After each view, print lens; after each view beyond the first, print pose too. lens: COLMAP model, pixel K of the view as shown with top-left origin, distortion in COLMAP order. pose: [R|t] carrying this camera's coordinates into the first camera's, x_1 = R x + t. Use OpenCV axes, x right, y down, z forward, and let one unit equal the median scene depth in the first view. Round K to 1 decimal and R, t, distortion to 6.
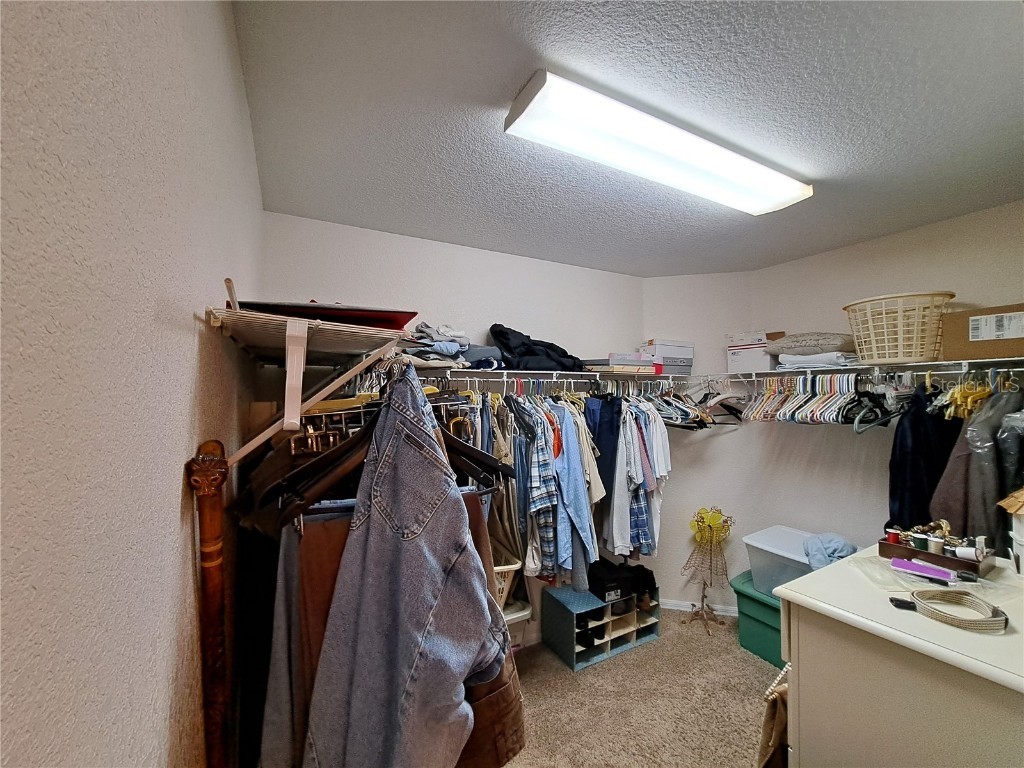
lens RADIAL K [[406.4, 0, 512.0], [0, 406.4, 385.9], [0, 0, 1]] dist [-0.011786, -0.001174]
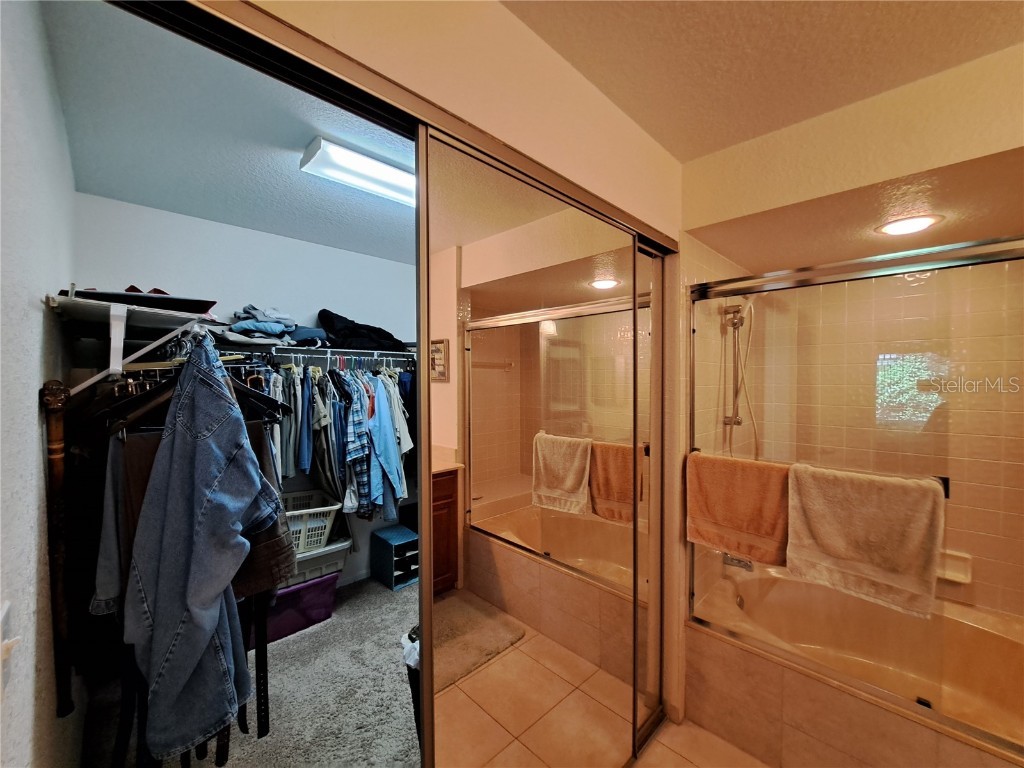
lens RADIAL K [[406.4, 0, 512.0], [0, 406.4, 385.9], [0, 0, 1]] dist [-0.011786, -0.001174]
pose [[0.958377, -0.002188, 0.285498, 0.173520], [-0.007396, 0.999445, 0.032488, 0.031664], [-0.285410, -0.033248, 0.957829, -0.332717]]
